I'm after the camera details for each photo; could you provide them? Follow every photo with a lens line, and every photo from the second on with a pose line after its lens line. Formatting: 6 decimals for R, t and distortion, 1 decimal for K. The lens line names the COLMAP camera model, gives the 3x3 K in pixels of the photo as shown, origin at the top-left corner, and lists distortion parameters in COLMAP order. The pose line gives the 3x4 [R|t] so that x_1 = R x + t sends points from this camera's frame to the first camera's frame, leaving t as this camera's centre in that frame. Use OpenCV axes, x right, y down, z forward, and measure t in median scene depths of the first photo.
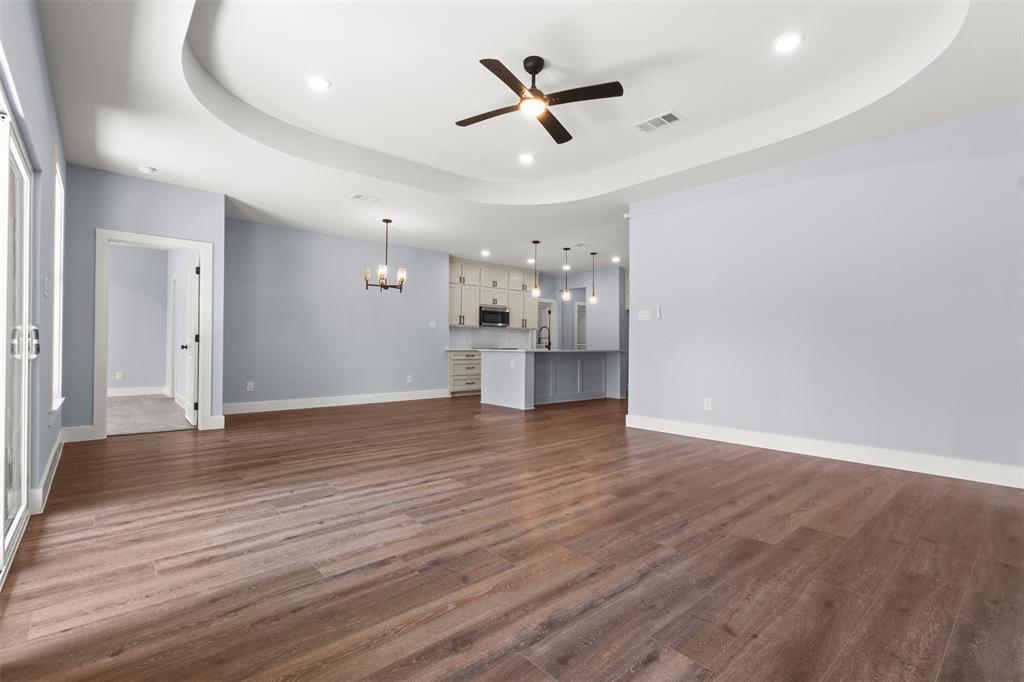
lens RADIAL K [[476.5, 0, 508.4], [0, 476.5, 337.3], [0, 0, 1]] dist [-0.001198, 0.003638]
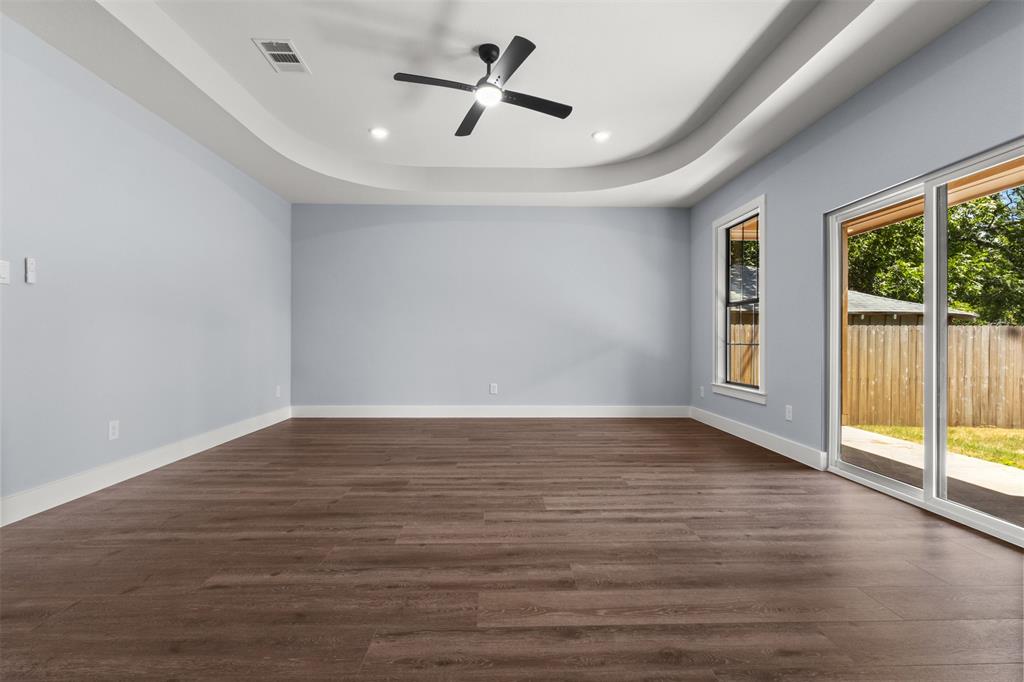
lens RADIAL K [[476.5, 0, 518.1], [0, 476.5, 334.8], [0, 0, 1]] dist [-0.001198, 0.003638]
pose [[-0.784285, 0.001196, 0.620399, -0.282011], [-0.016257, 0.999615, -0.022479, 0.011766], [-0.620187, -0.027715, -0.783964, 0.807116]]
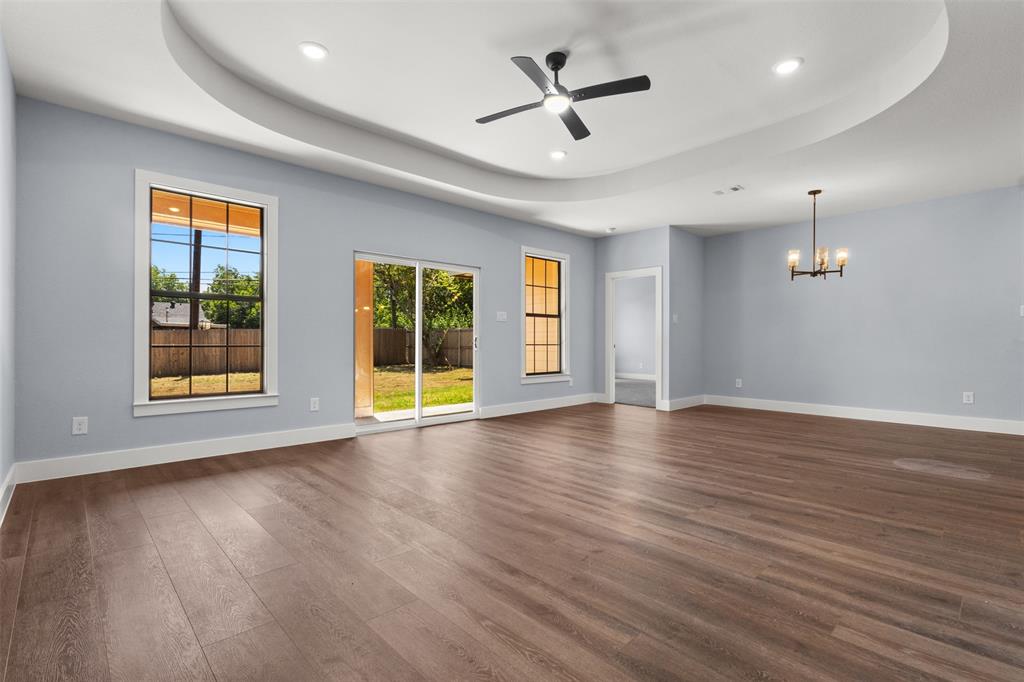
lens RADIAL K [[476.5, 0, 508.5], [0, 476.5, 335.2], [0, 0, 1]] dist [-0.001198, 0.003638]
pose [[0.044755, -0.022220, -0.998751, 0.492744], [0.015572, 0.999647, -0.021542, 0.009168], [0.998877, -0.014589, 0.045085, 0.395713]]
